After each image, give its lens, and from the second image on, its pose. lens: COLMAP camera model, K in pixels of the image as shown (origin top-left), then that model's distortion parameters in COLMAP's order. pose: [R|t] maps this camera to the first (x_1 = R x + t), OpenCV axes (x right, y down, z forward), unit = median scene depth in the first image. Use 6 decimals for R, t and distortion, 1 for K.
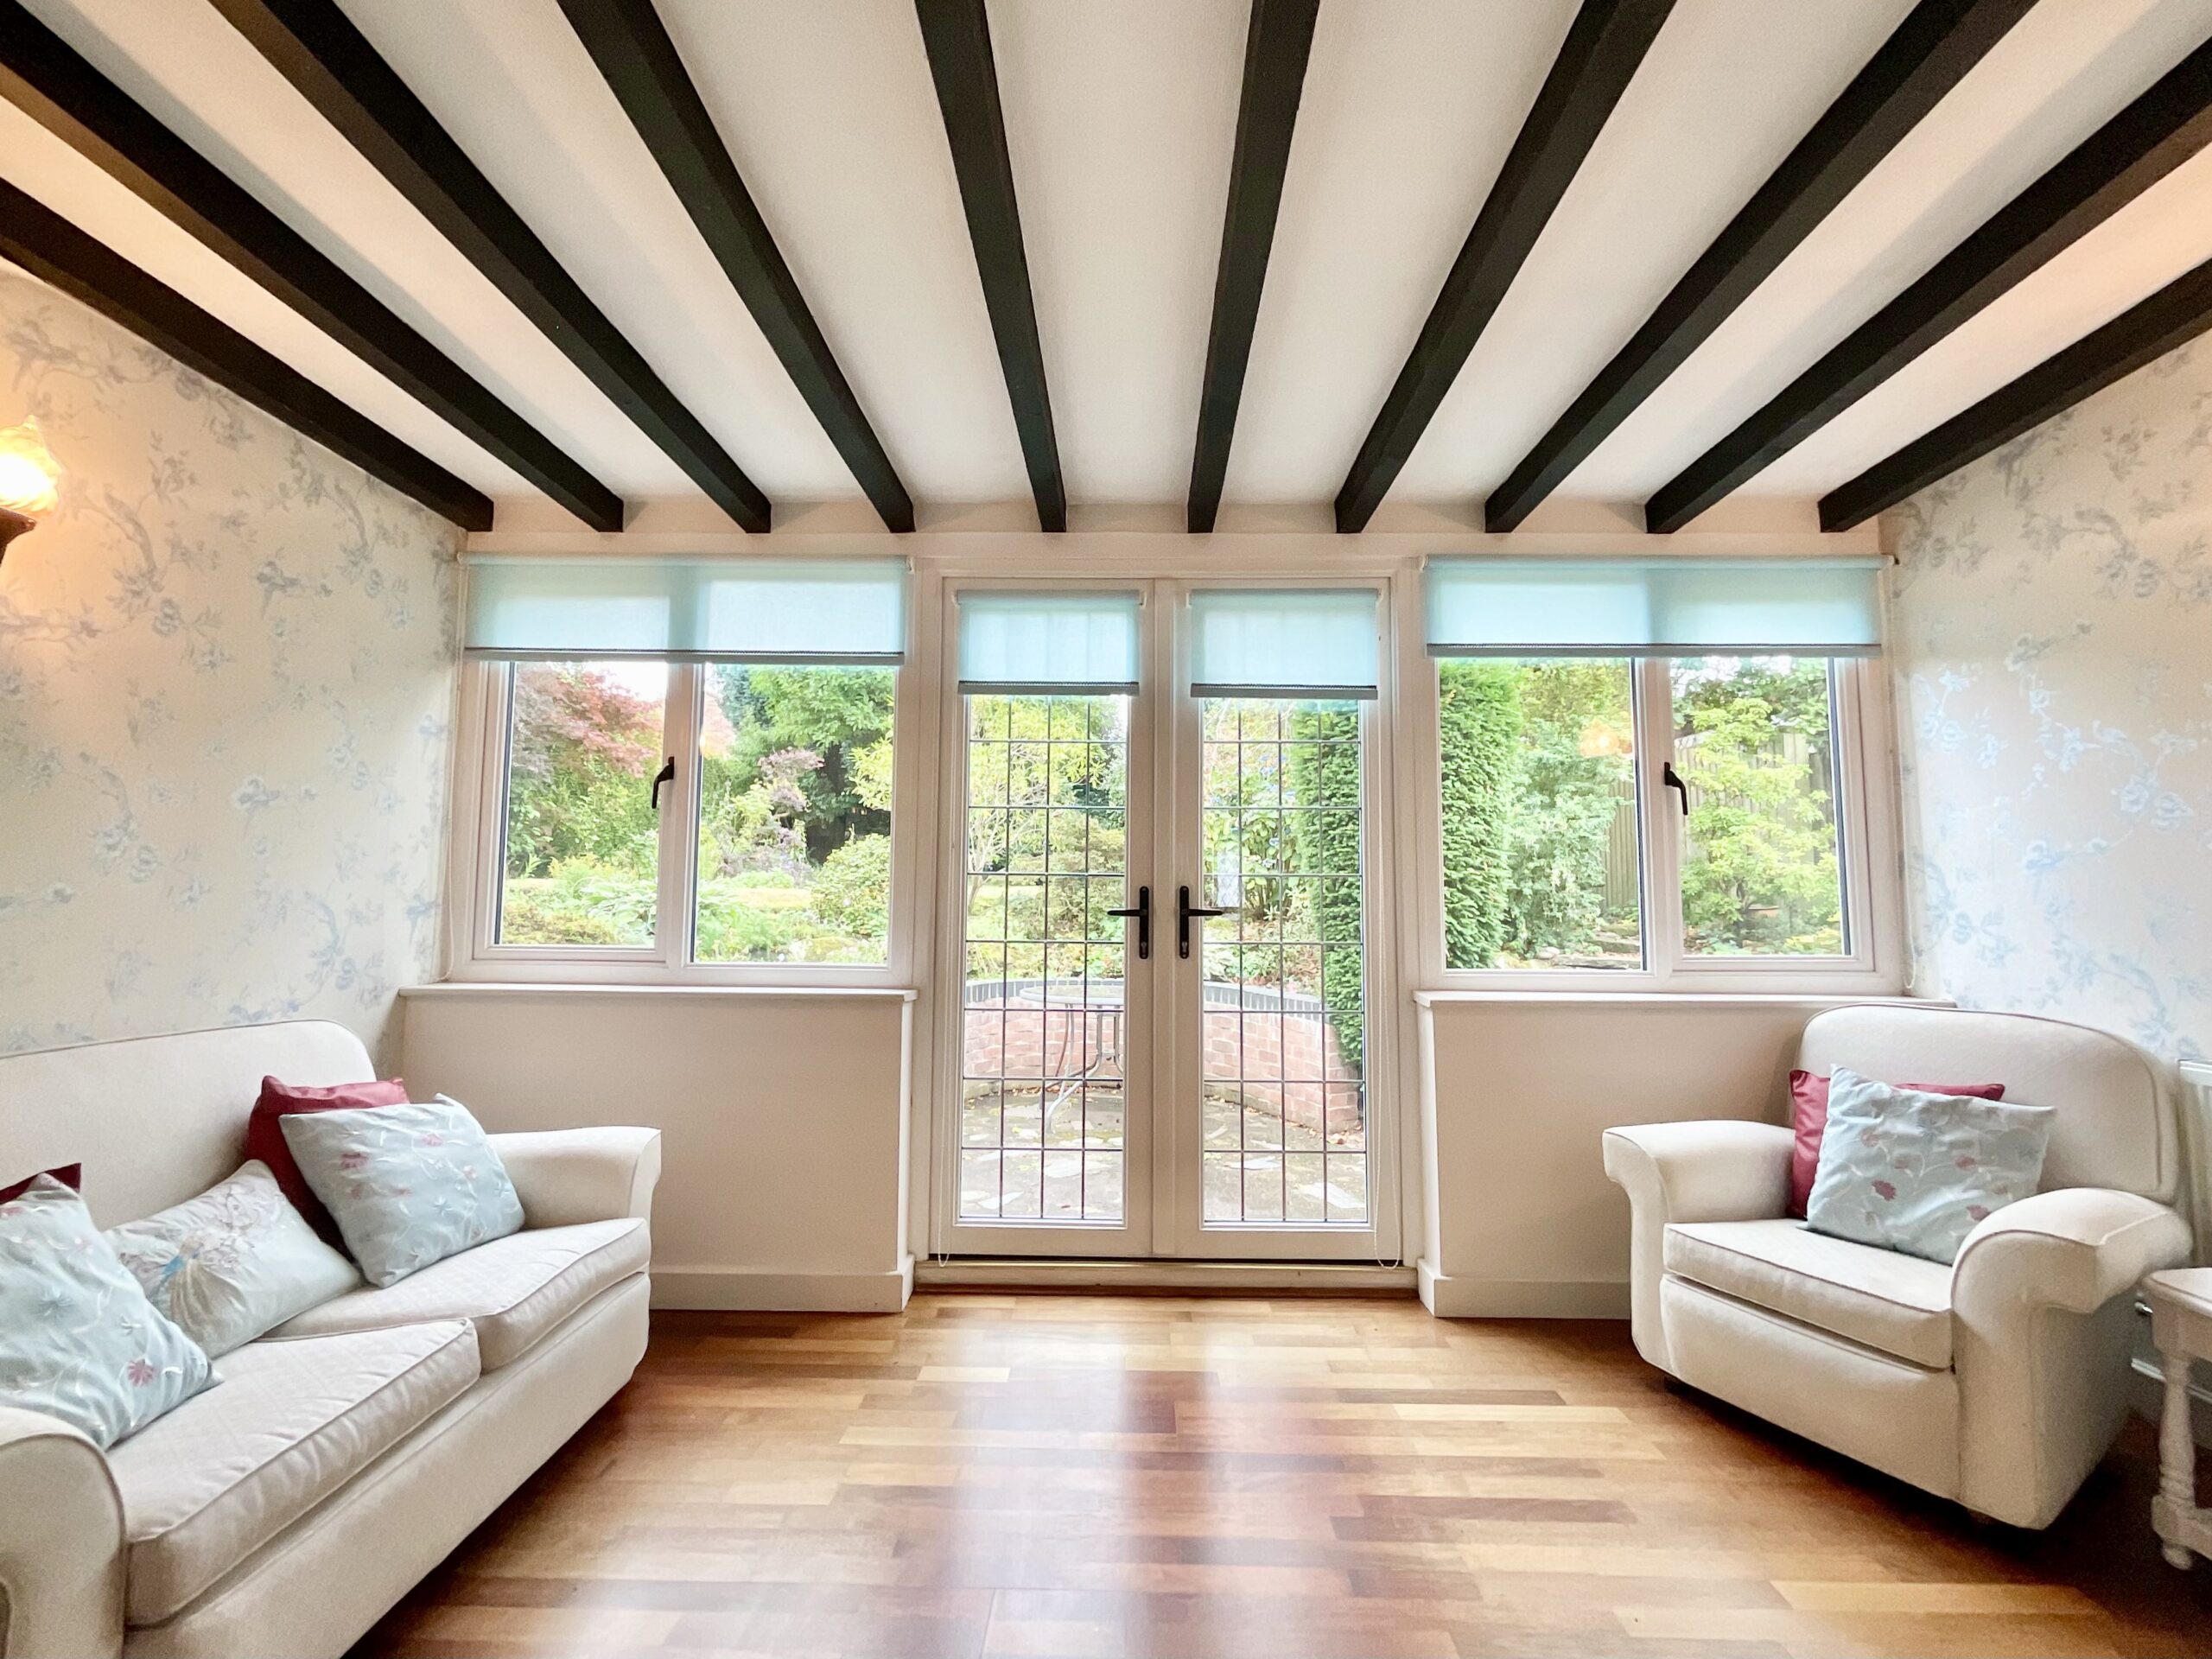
lens RADIAL K [[950.9, 0, 1113.2], [0, 950.9, 832.6], [0, 0, 1]] dist [0.002325, 0.000058]
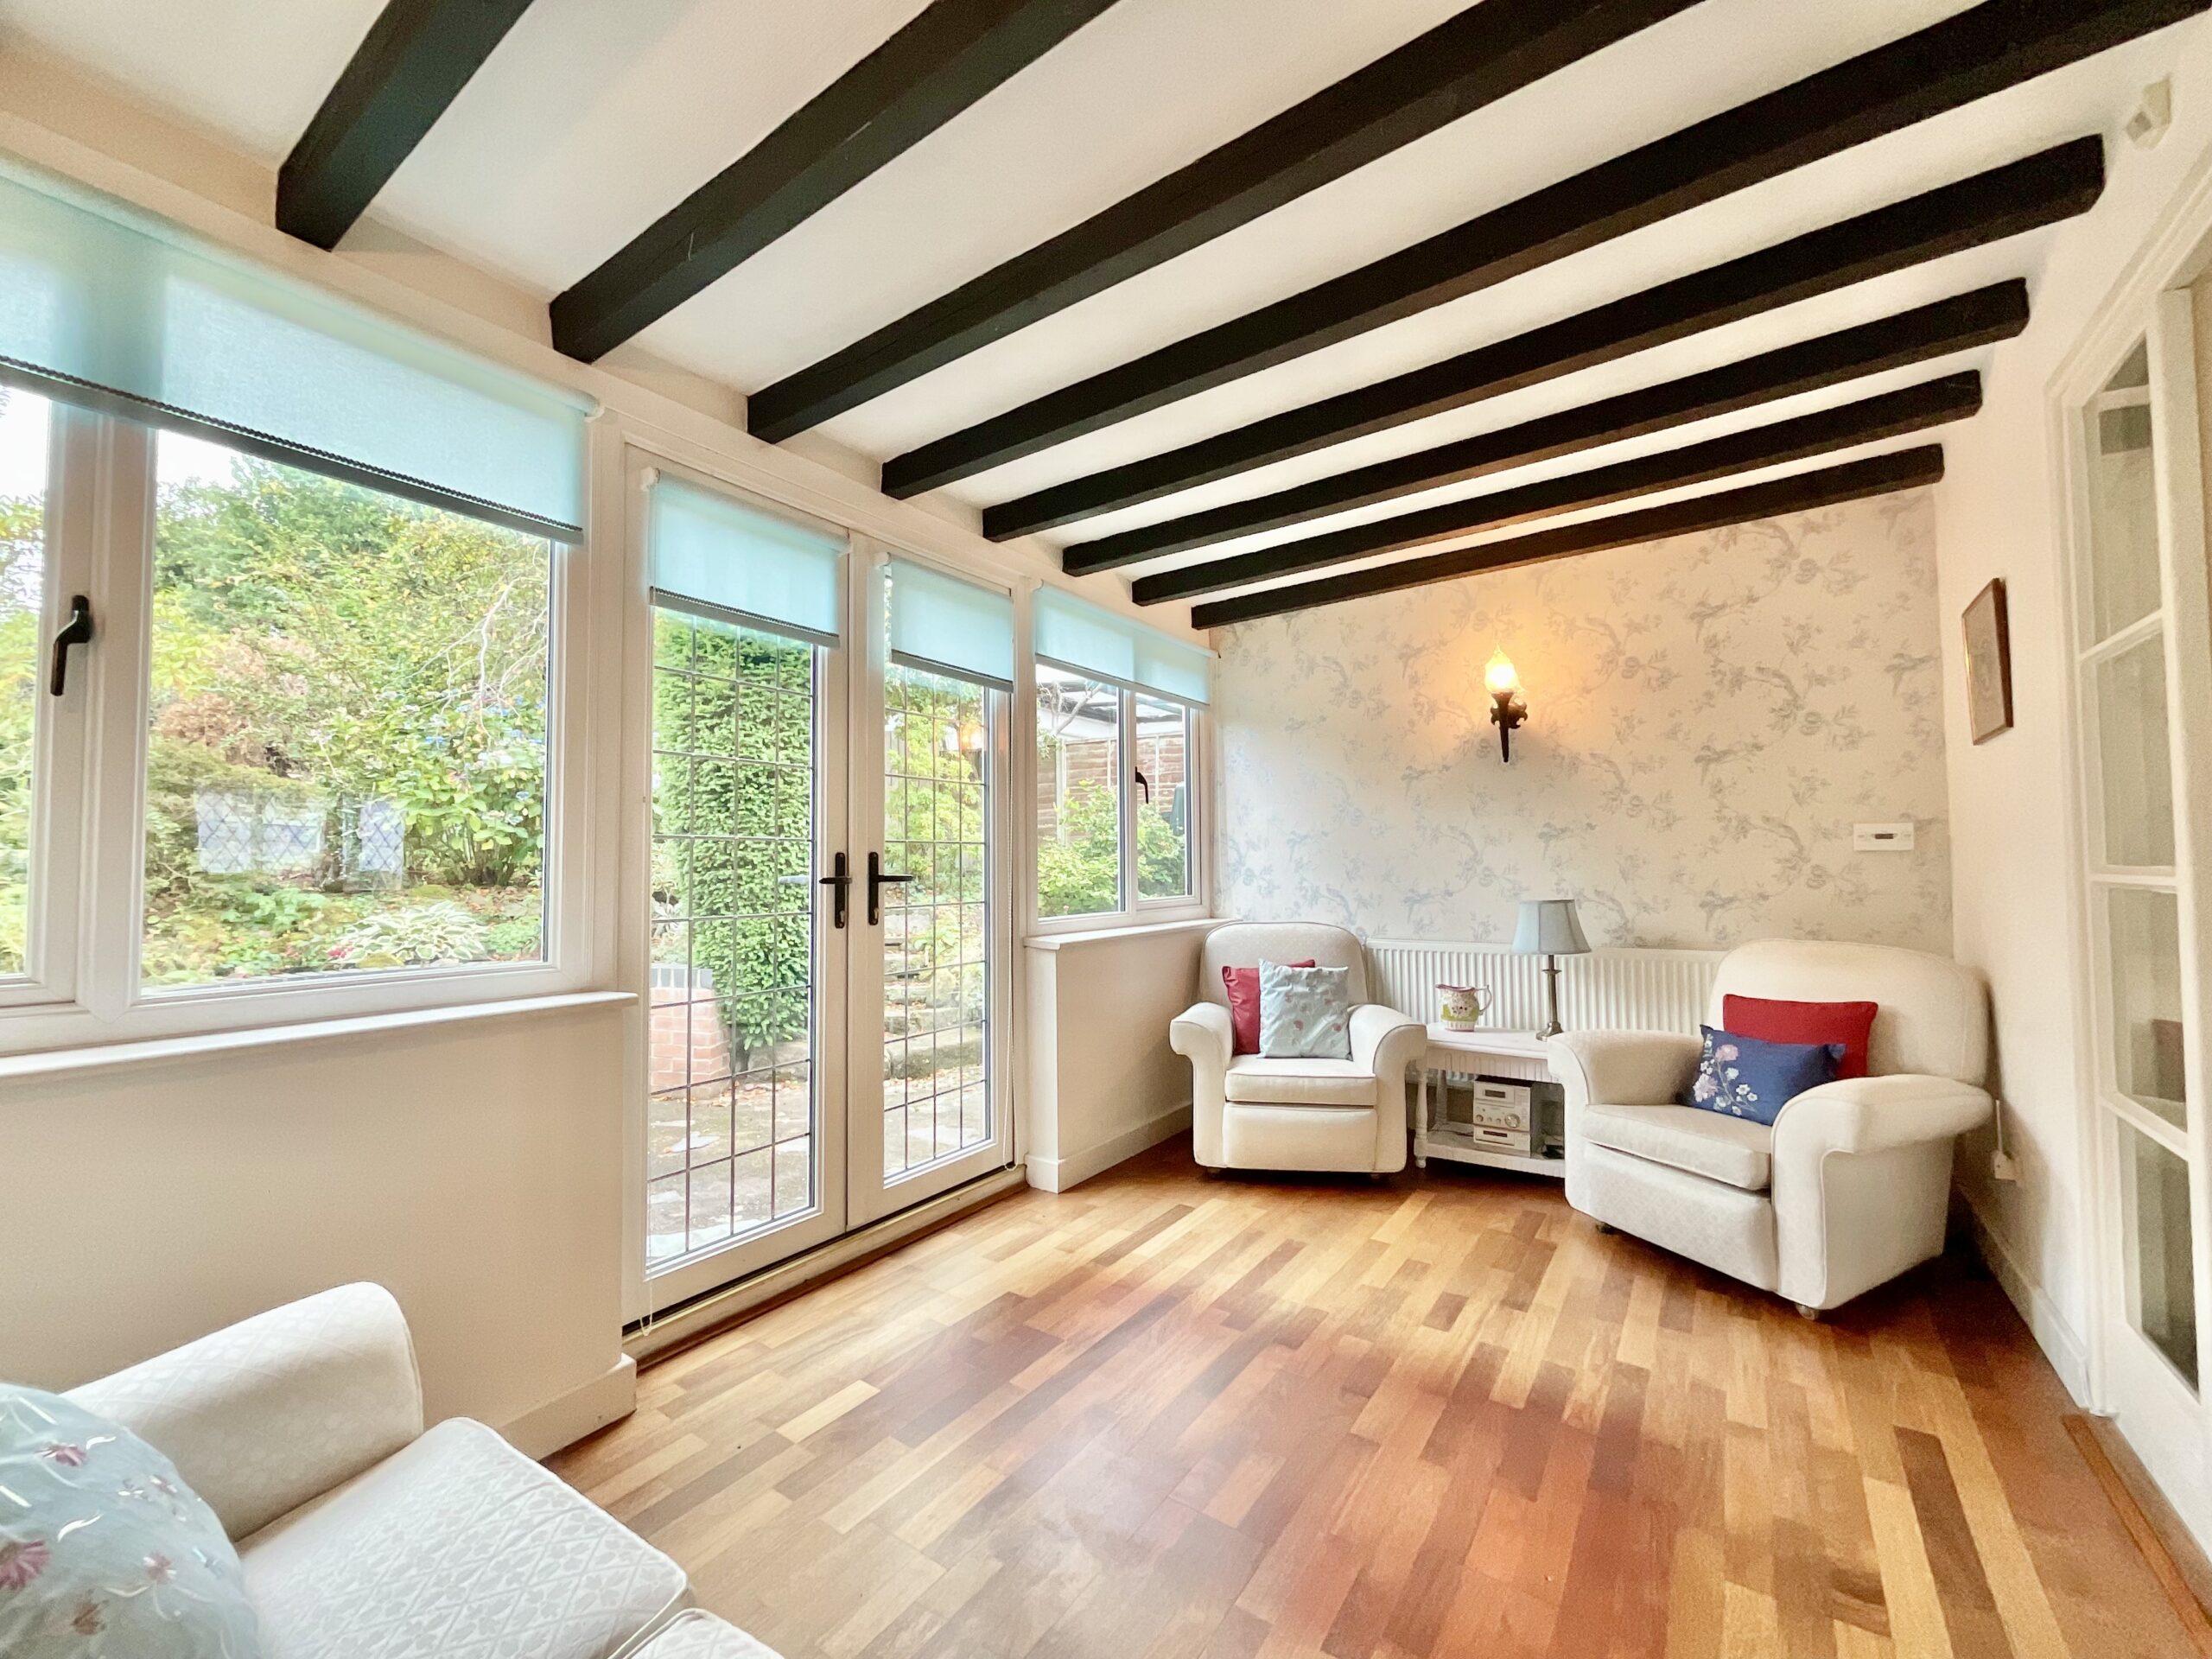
lens RADIAL K [[887.5, 0, 1106.5], [0, 887.5, 826.8], [0, 0, 1]] dist [0.000562, -0.003163]
pose [[0.558186, 0.024183, 0.829363, -0.579595], [-0.053546, 0.998541, 0.006923, 0.011108], [-0.827986, -0.048274, 0.558667, 0.295846]]
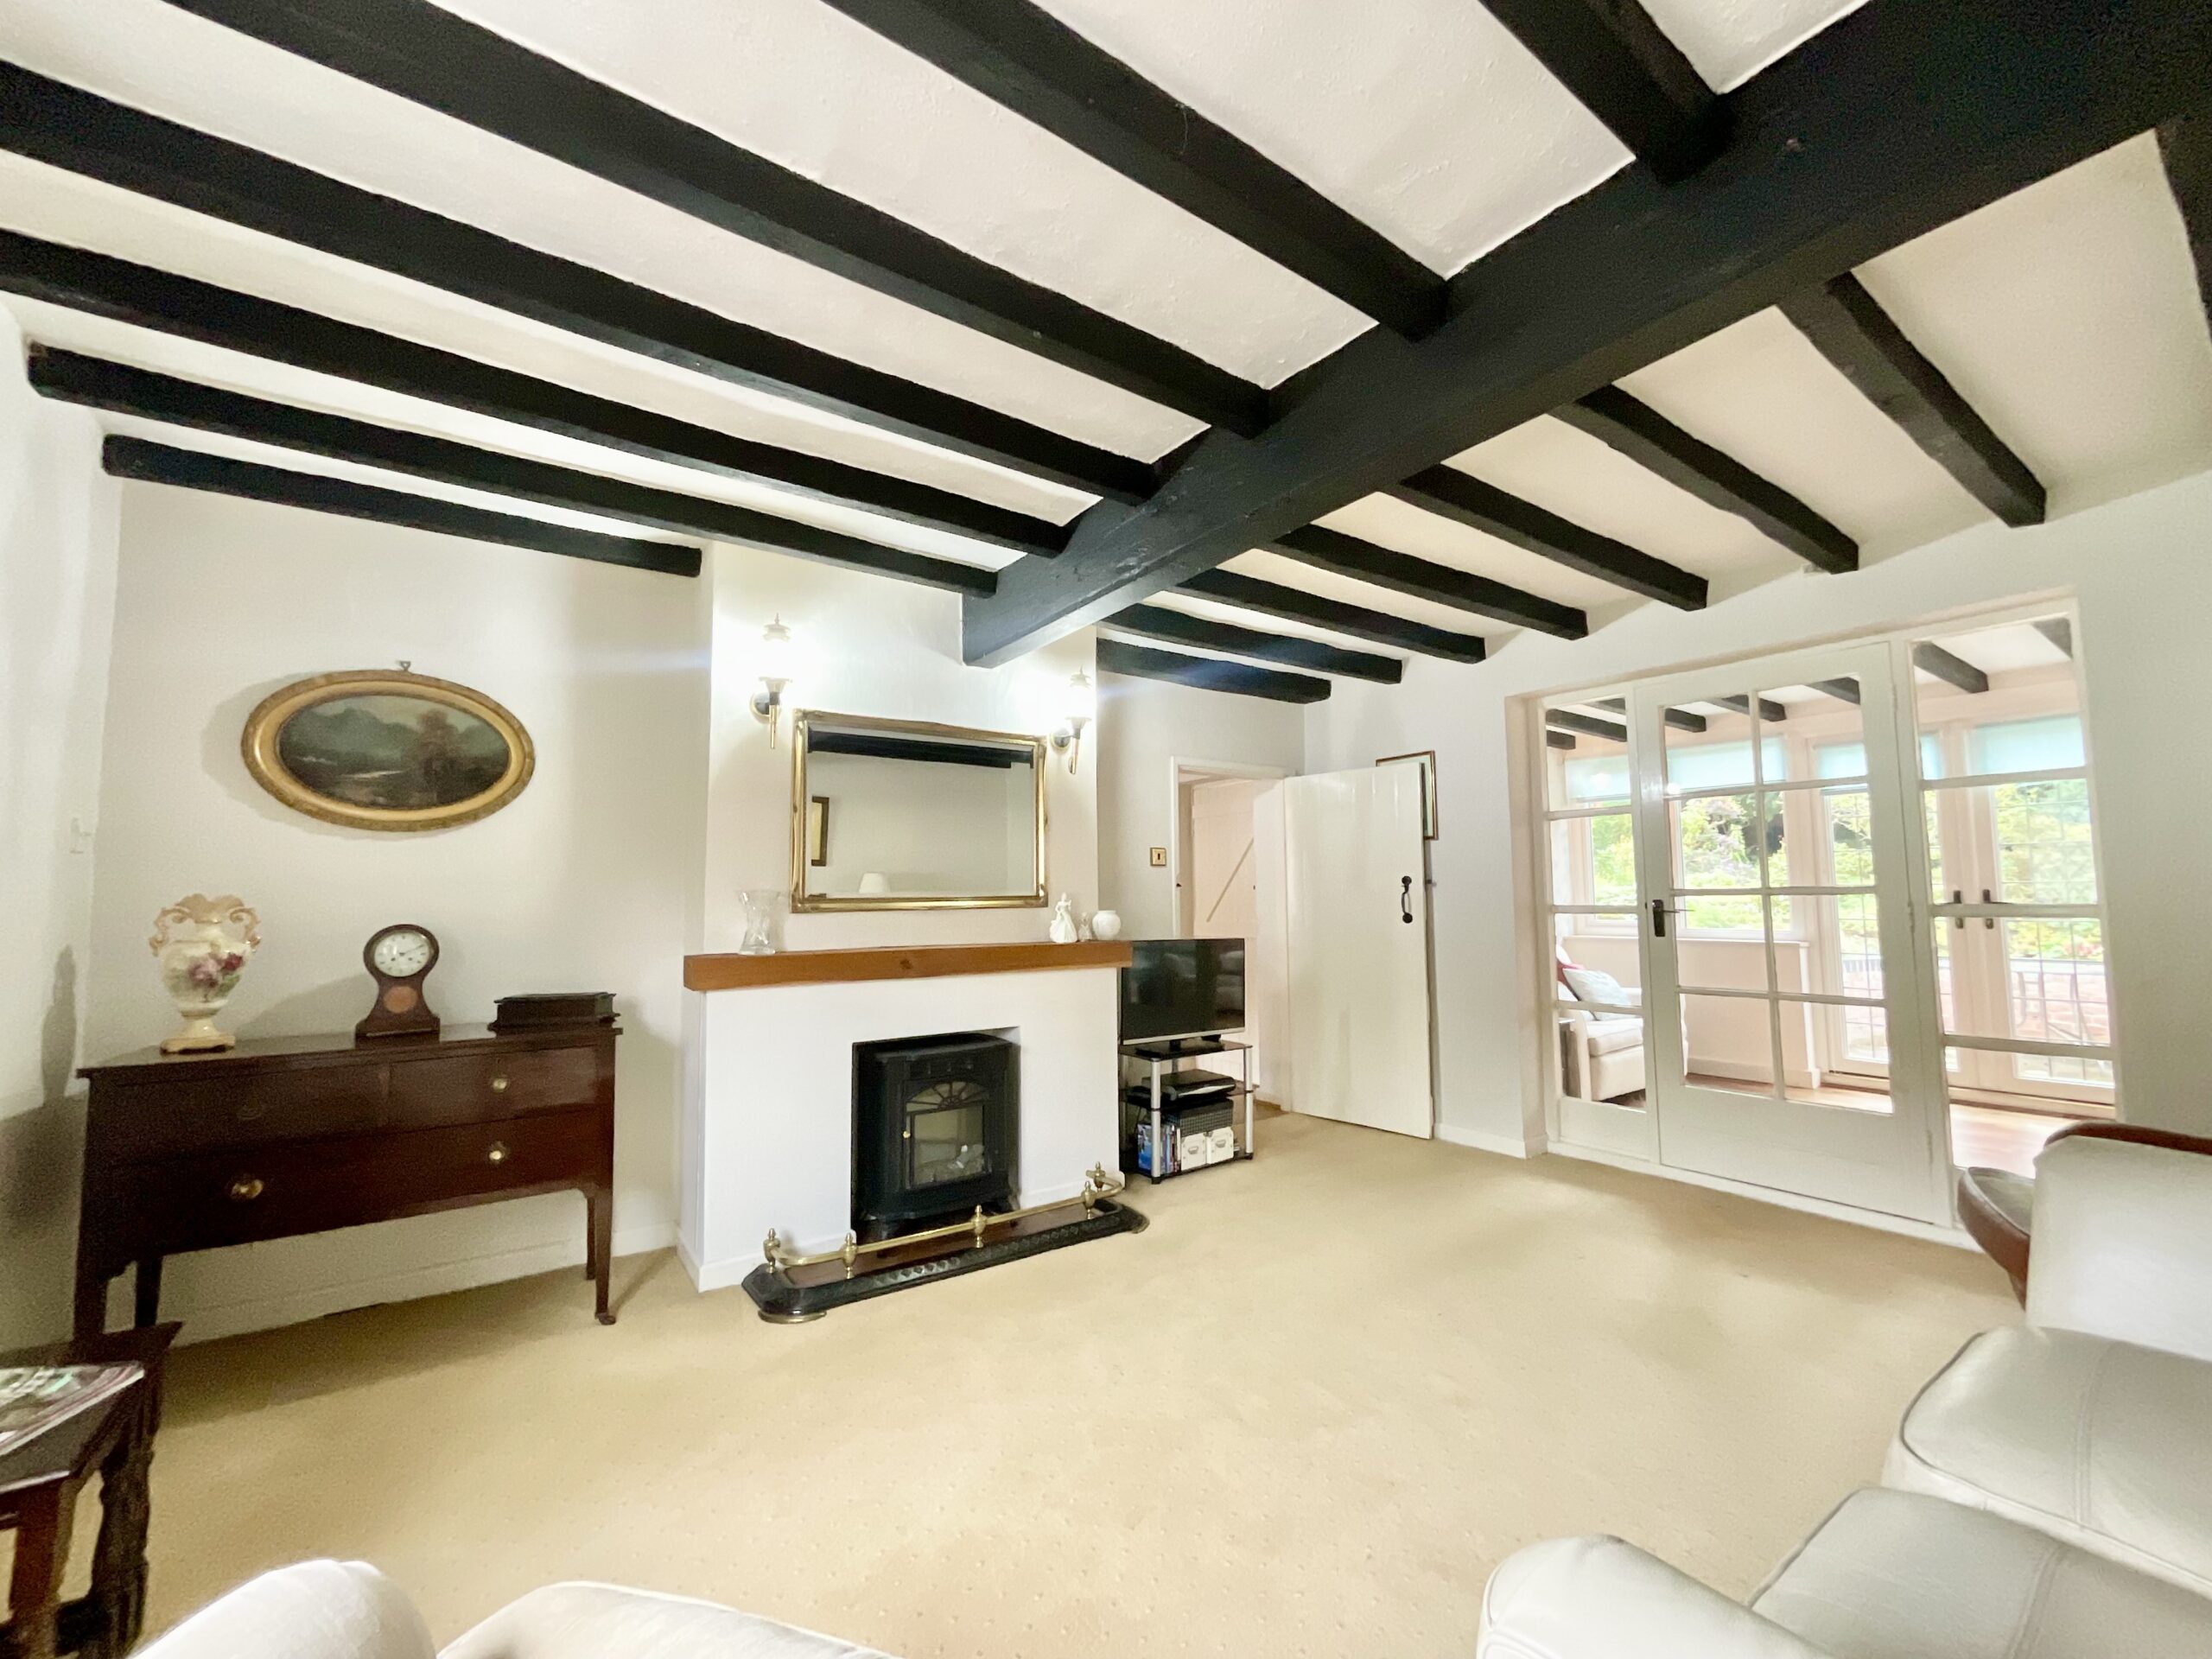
lens RADIAL K [[887.5, 0, 1094.4], [0, 887.5, 838.5], [0, 0, 1]] dist [0.000562, -0.003163]
pose [[0.581761, -0.074660, -0.809926, 0.478210], [0.081282, 0.996130, -0.033441, -0.126640], [0.809288, -0.046378, 0.585578, -1.412157]]
